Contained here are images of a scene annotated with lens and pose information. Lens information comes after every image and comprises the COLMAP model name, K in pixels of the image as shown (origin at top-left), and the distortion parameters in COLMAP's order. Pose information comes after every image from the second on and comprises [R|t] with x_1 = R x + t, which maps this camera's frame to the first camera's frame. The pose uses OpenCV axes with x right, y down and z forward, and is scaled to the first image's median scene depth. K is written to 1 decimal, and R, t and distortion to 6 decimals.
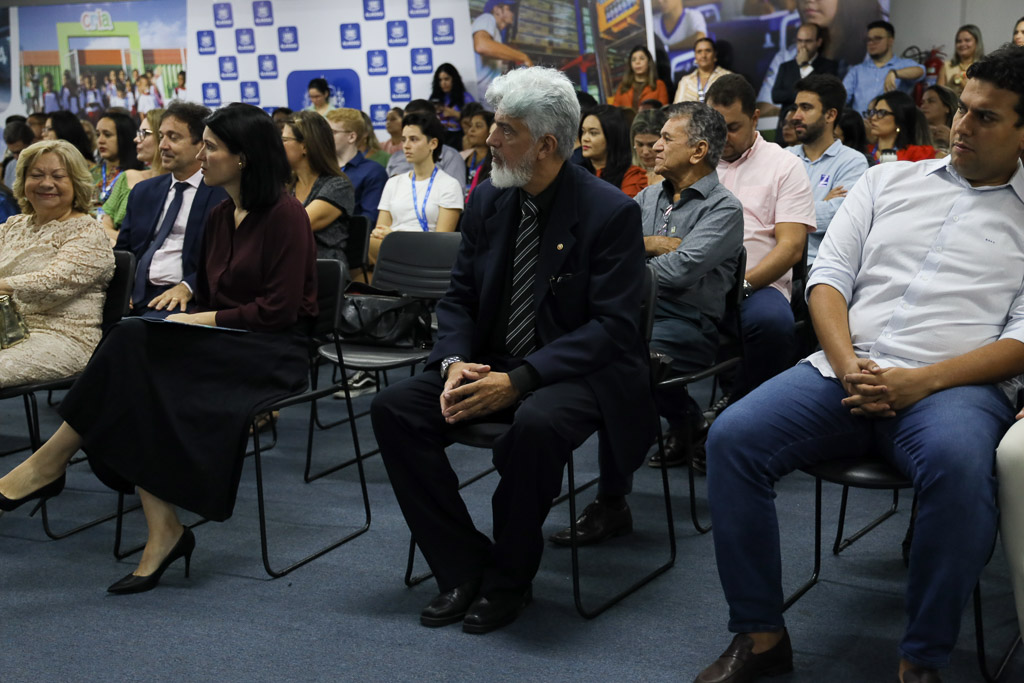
lens RADIAL K [[1432.7, 0, 512.0], [0, 1432.7, 341.5], [0, 0, 1]] dist [0.148898, 0.037546]
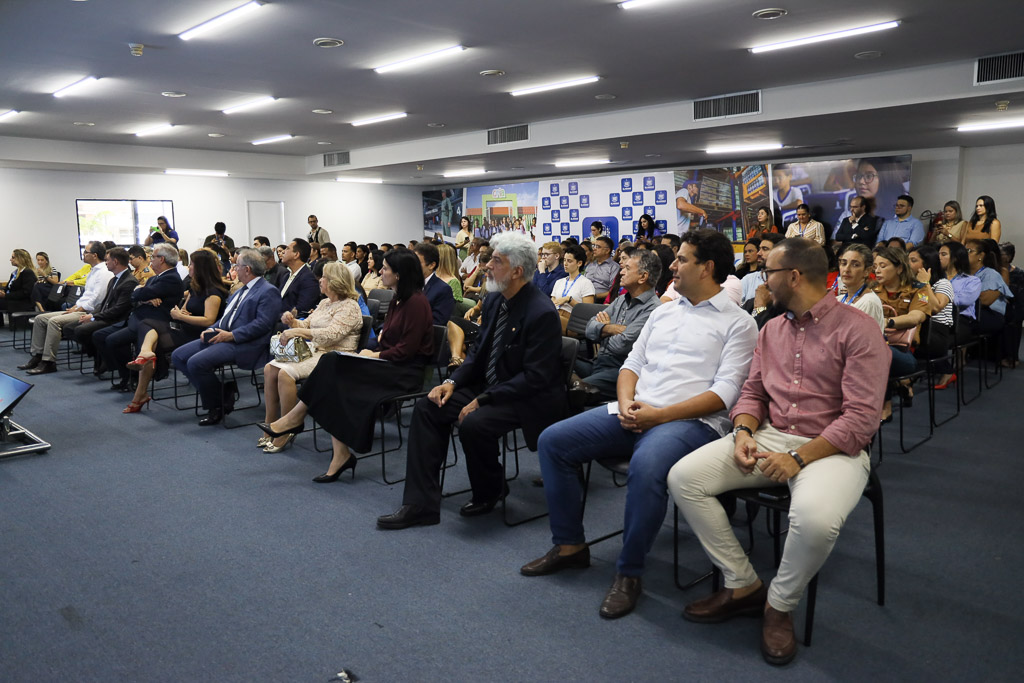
lens RADIAL K [[765.1, 0, 512.0], [0, 765.1, 341.5], [0, 0, 1]] dist [-0.087829, 0.082720]
pose [[0.945022, 0.058548, -0.321723, 0.099455], [-0.063039, 0.998005, -0.003550, -0.013237], [0.320873, 0.023636, 0.946827, 0.009039]]
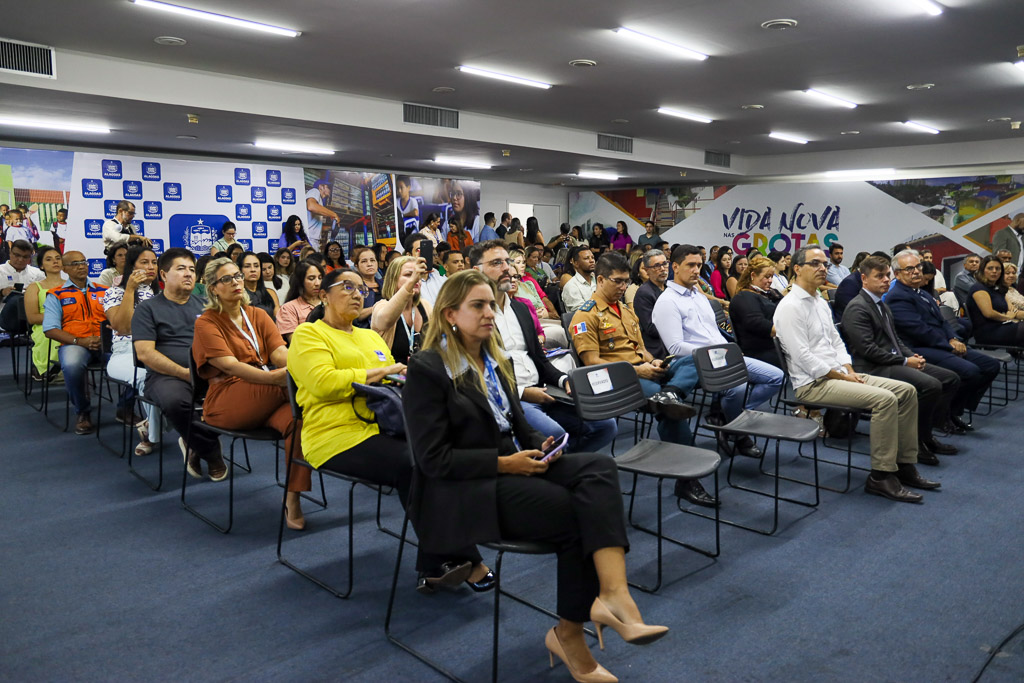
lens RADIAL K [[765.1, 0, 512.0], [0, 765.1, 341.5], [0, 0, 1]] dist [-0.087829, 0.082720]
pose [[0.355987, -0.095480, 0.929600, -0.779224], [0.131646, 0.989970, 0.051267, -0.064916], [-0.925172, 0.104128, 0.364986, 0.481843]]
